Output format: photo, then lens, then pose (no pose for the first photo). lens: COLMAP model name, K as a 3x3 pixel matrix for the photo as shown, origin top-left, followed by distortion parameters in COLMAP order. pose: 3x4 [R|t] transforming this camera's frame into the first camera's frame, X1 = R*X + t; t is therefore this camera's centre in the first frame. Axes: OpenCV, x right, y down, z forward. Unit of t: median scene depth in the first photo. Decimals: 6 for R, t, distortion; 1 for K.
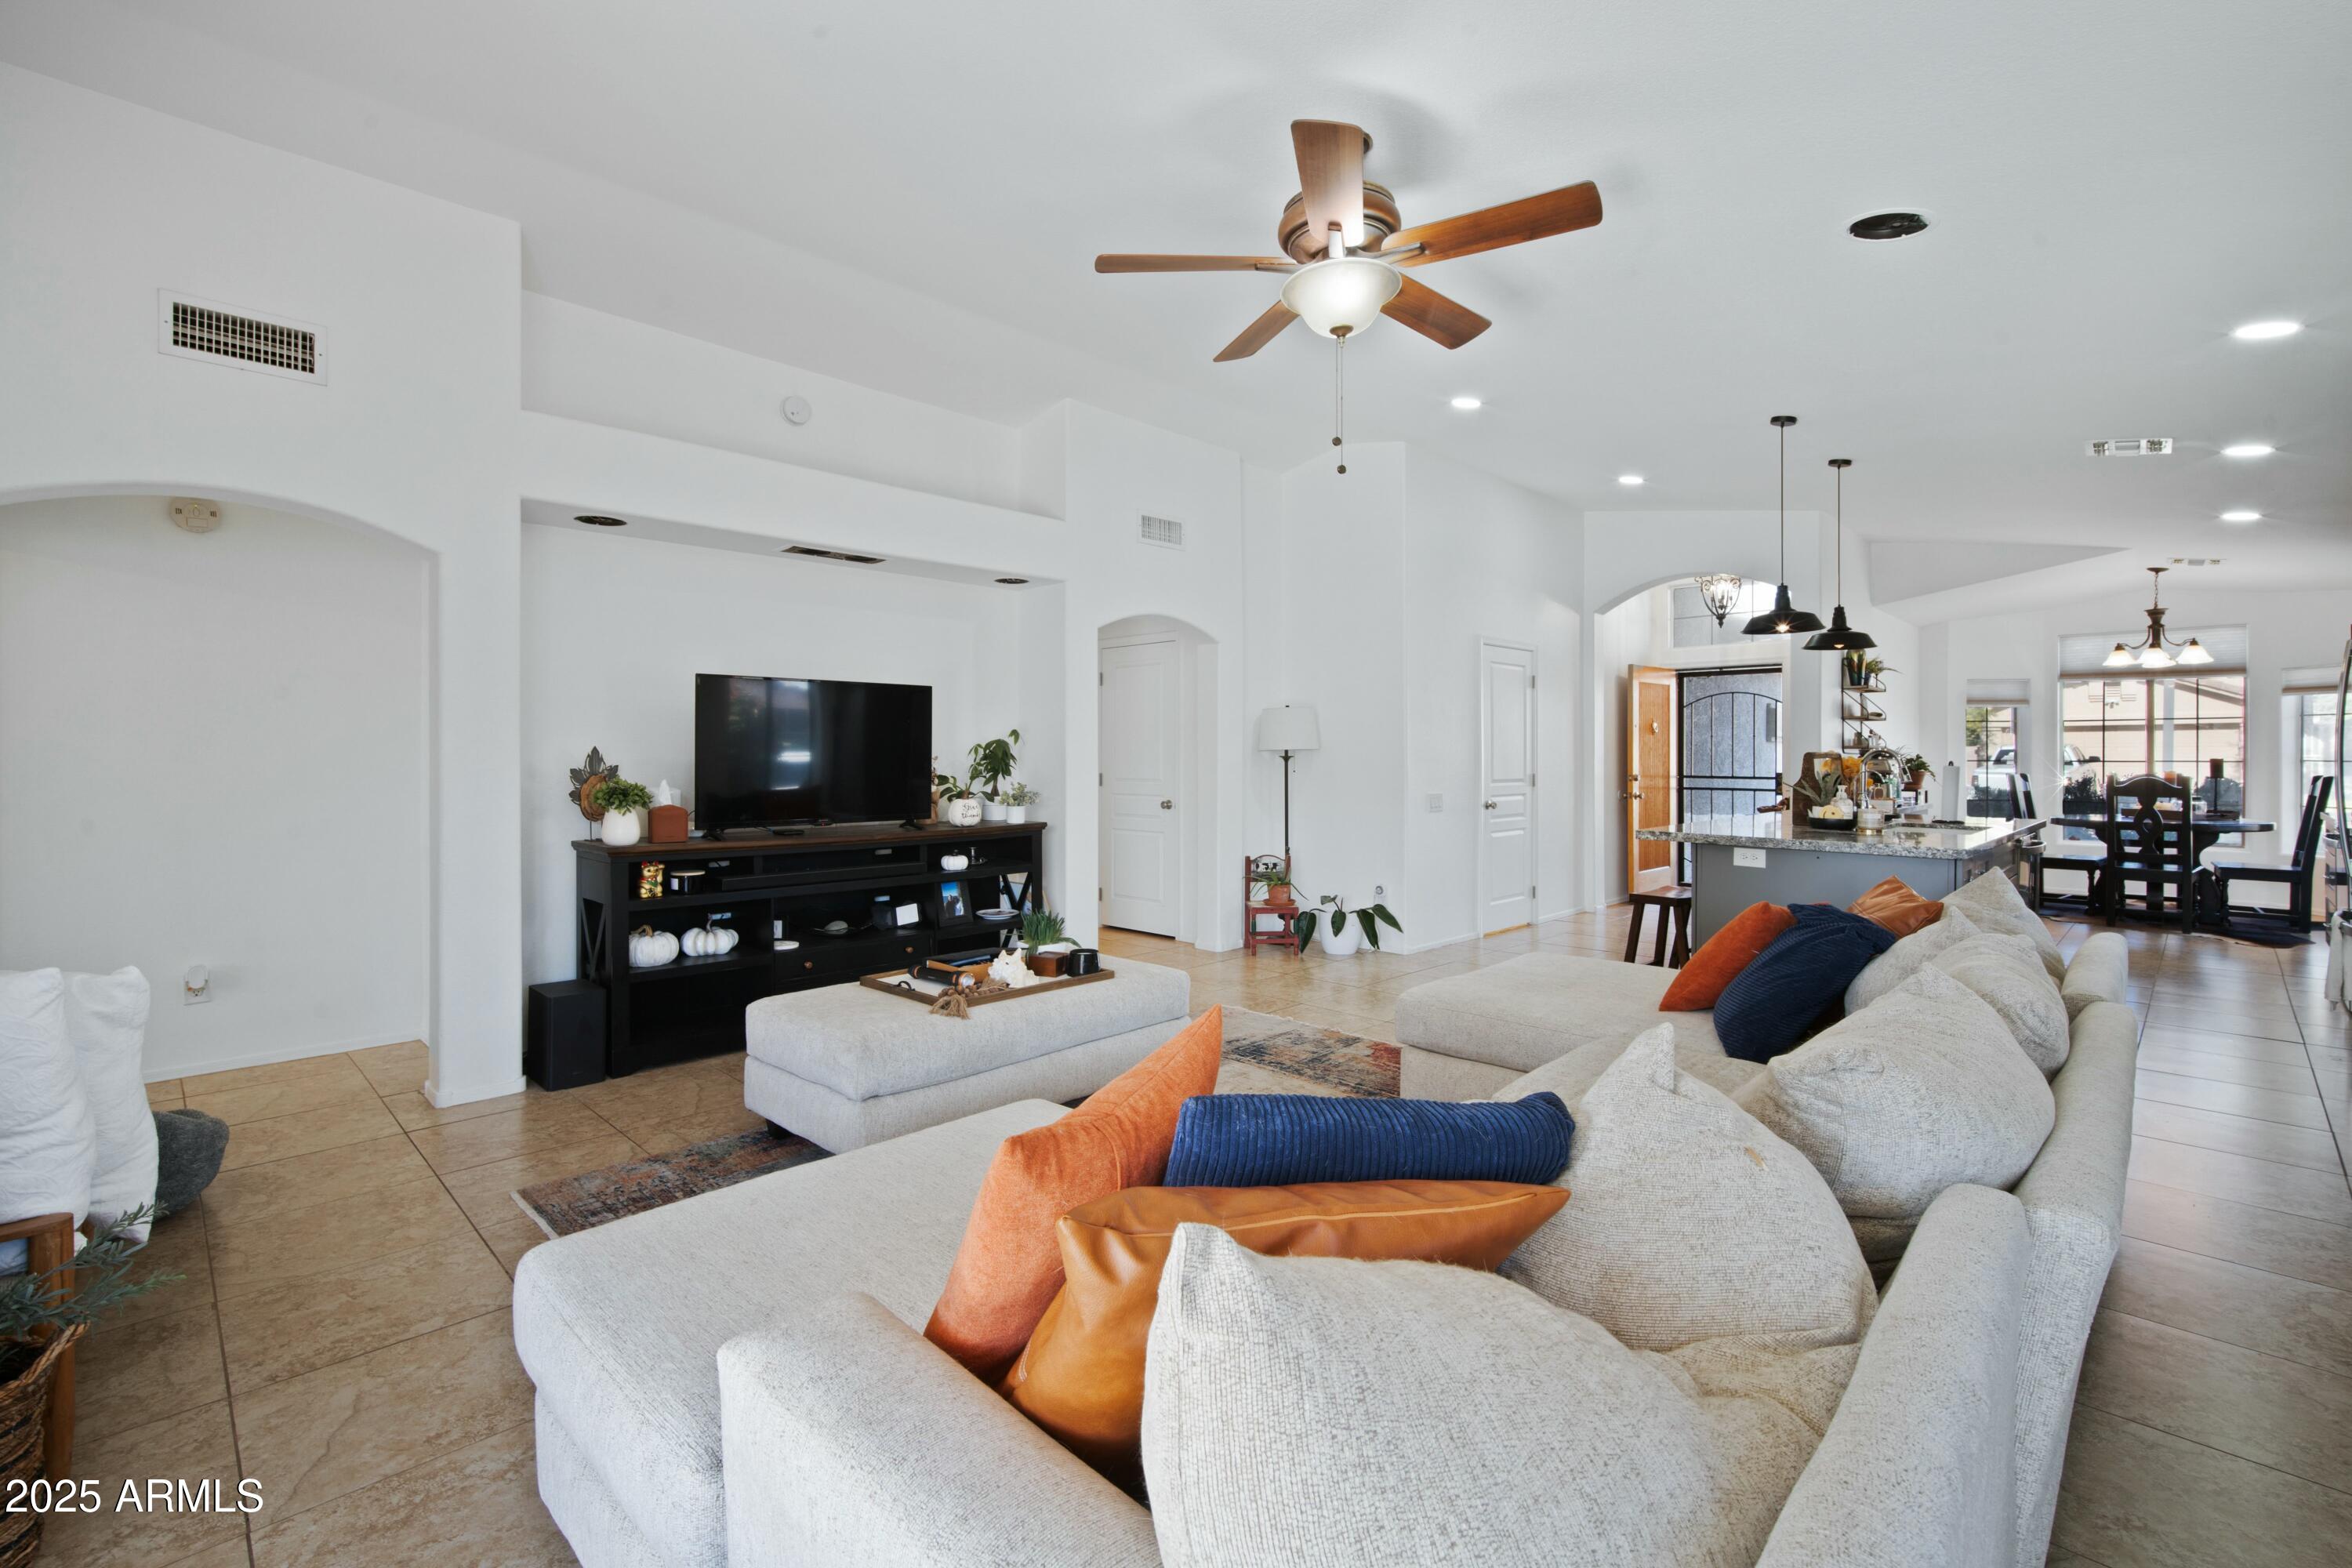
lens RADIAL K [[1034.4, 0, 1178.4], [0, 1034.4, 758.3], [0, 0, 1]] dist [0.001824, 0.000340]
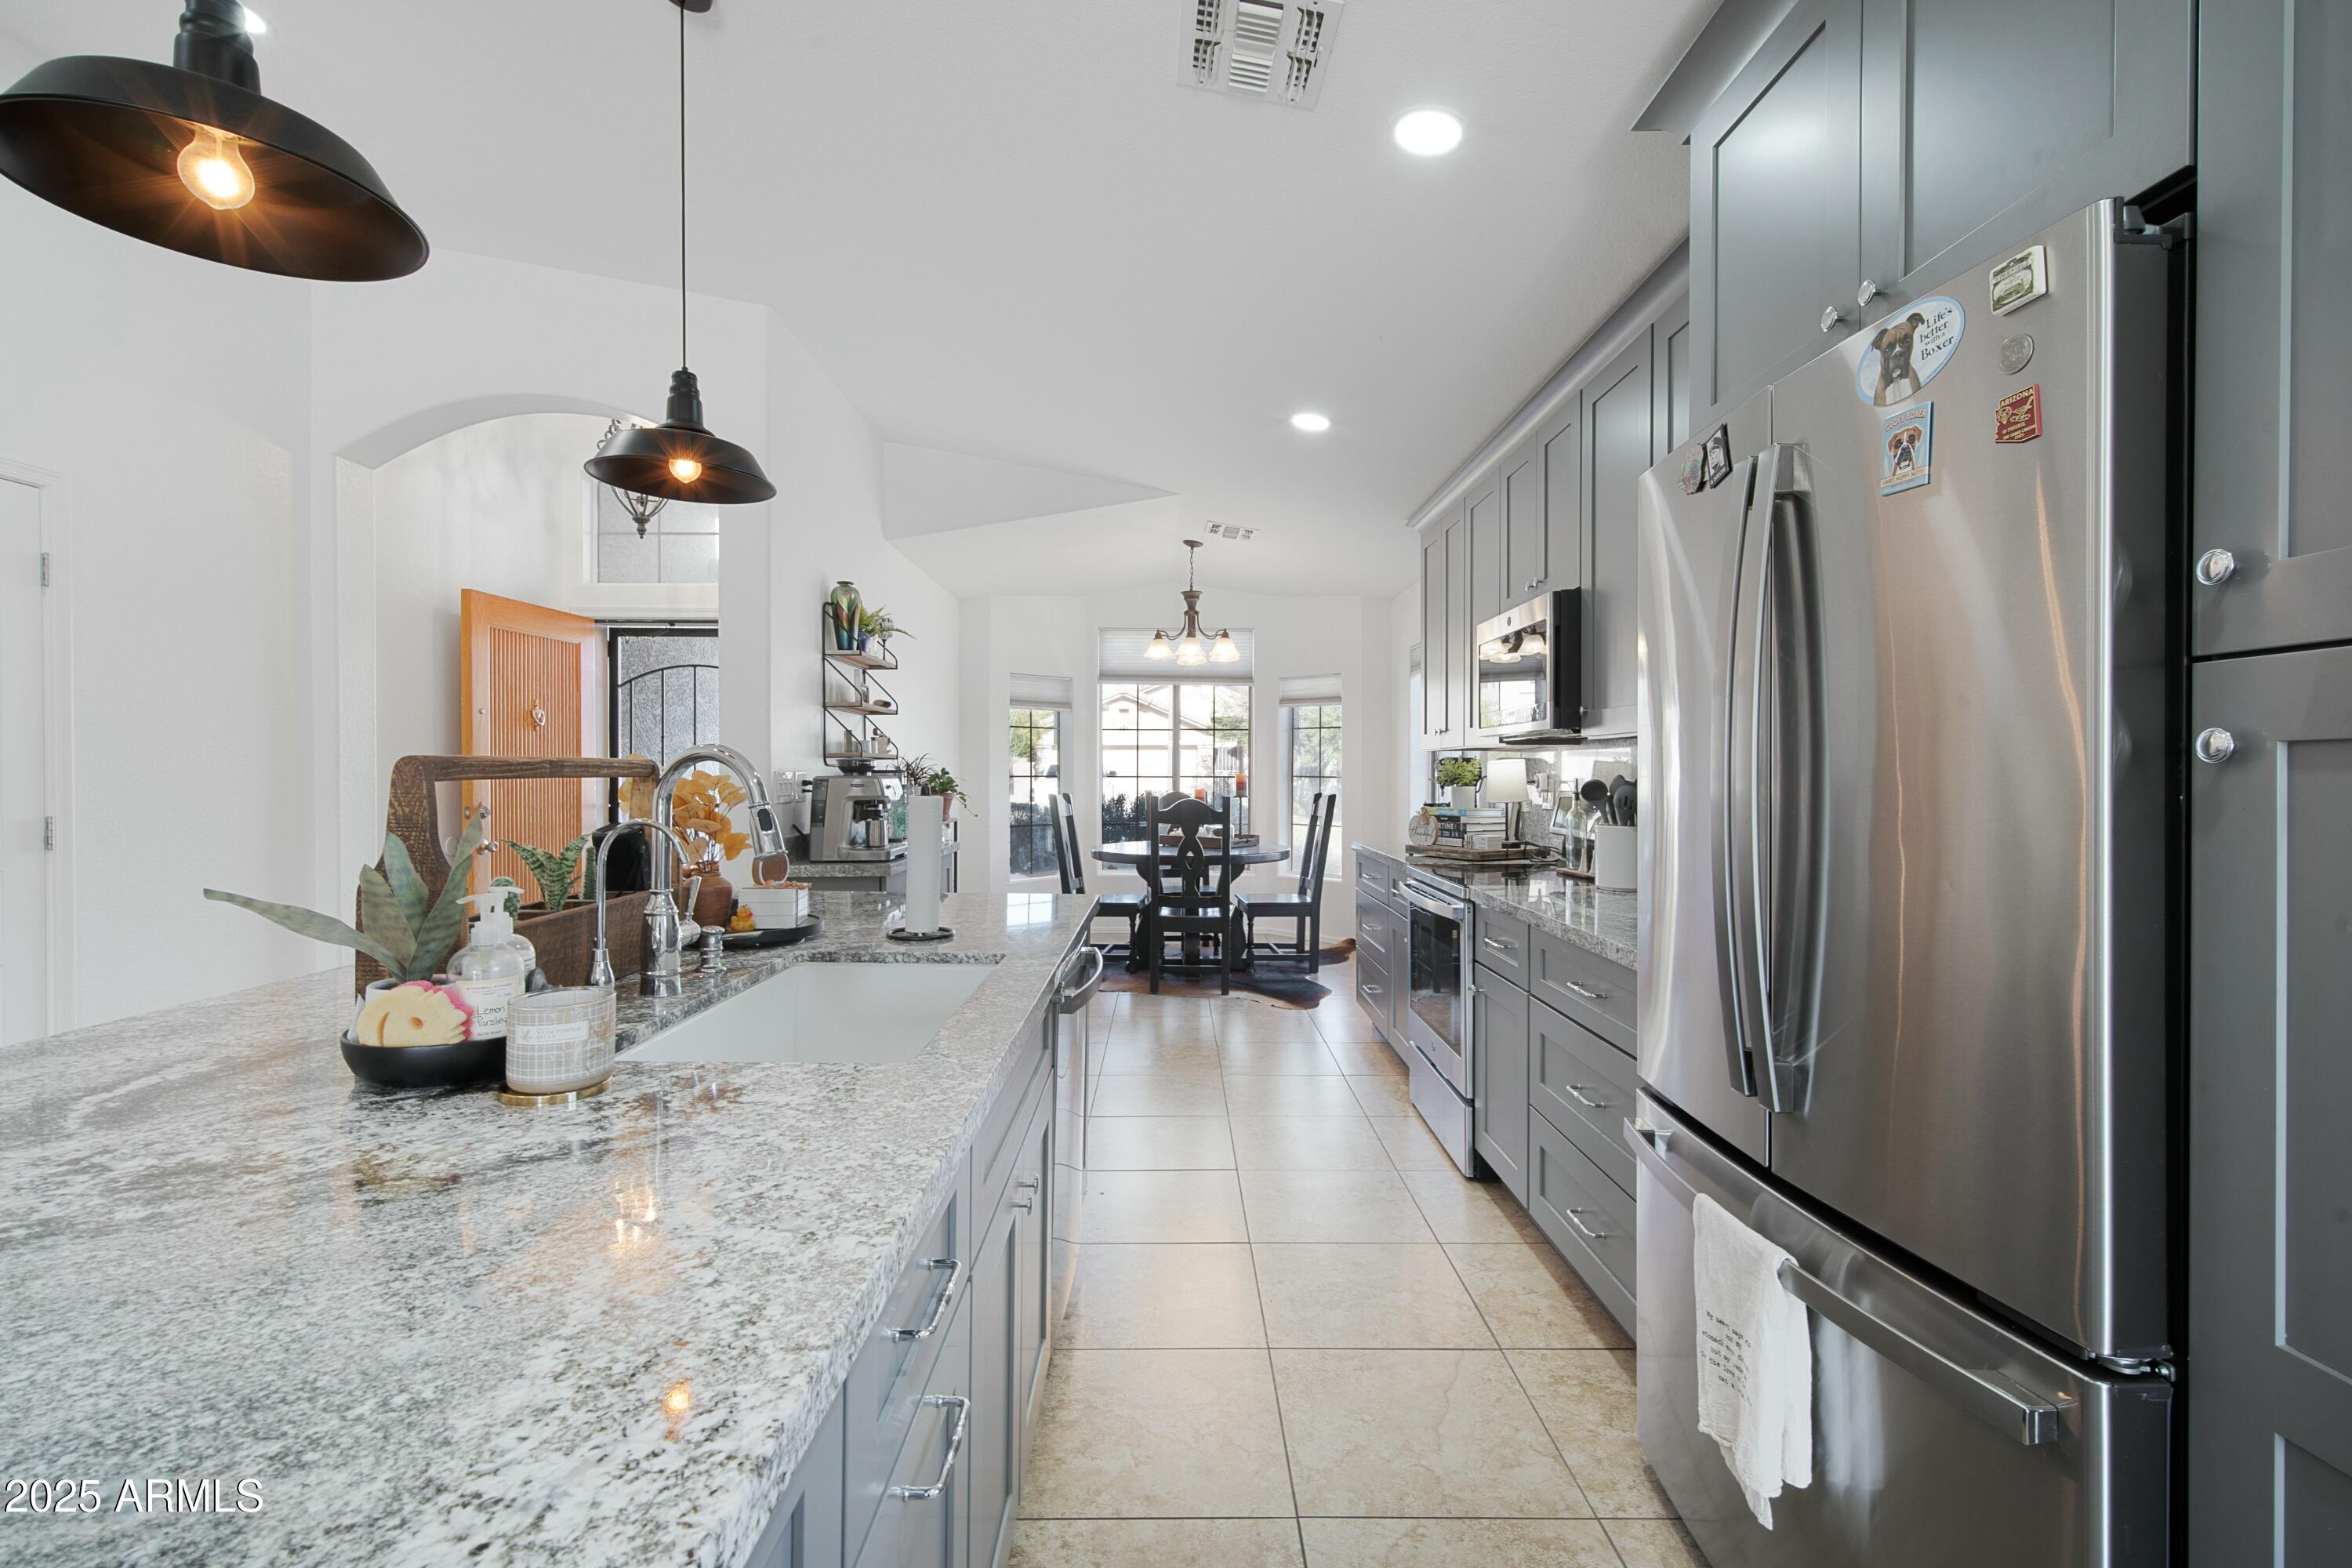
lens RADIAL K [[1036.5, 0, 1176.0], [0, 1036.5, 784.0], [0, 0, 1]] dist [-0.003774, -0.000098]
pose [[0.703516, -0.008396, 0.710630, 0.351050], [0.000477, 0.999936, 0.011342, -0.001210], [-0.710679, -0.007641, 0.703475, 0.431012]]
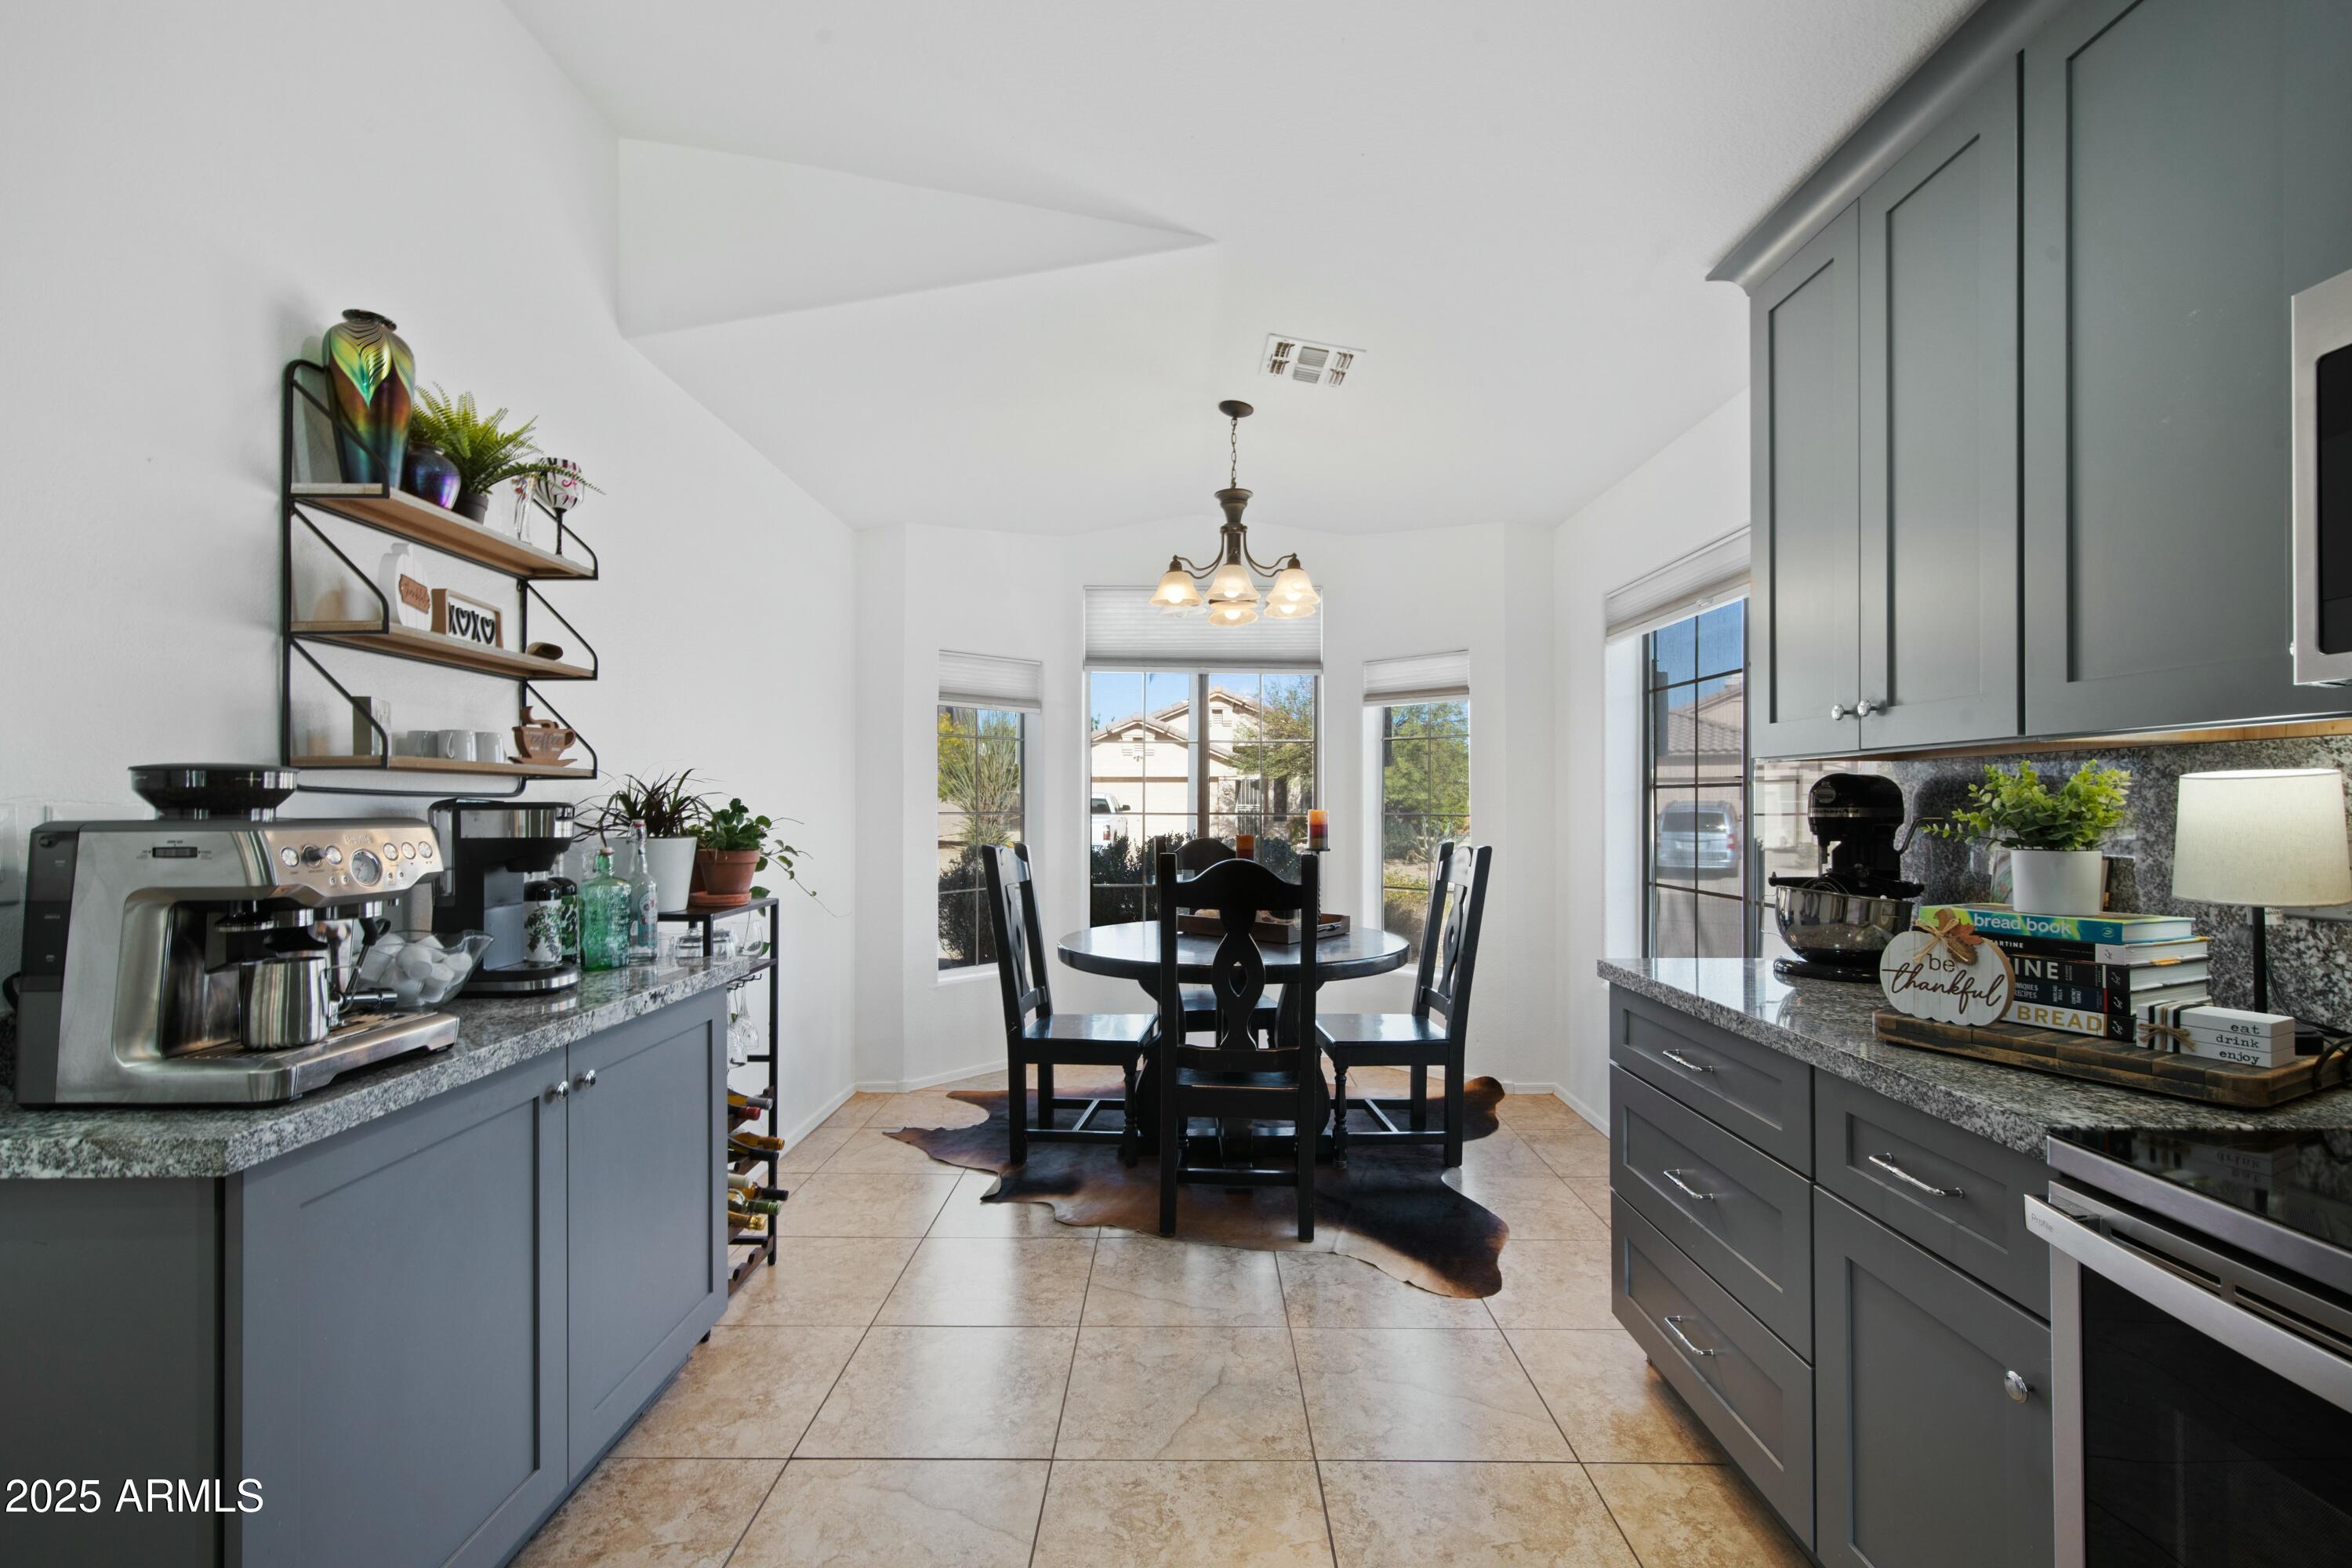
lens RADIAL K [[1046.6, 0, 1174.3], [0, 1046.6, 800.7], [0, 0, 1]] dist [0.000182, 0.000040]
pose [[0.717226, 0.003204, 0.696833, 0.594559], [0.001391, 0.999981, -0.006030, -0.001504], [-0.696839, 0.005294, 0.717208, 0.679996]]
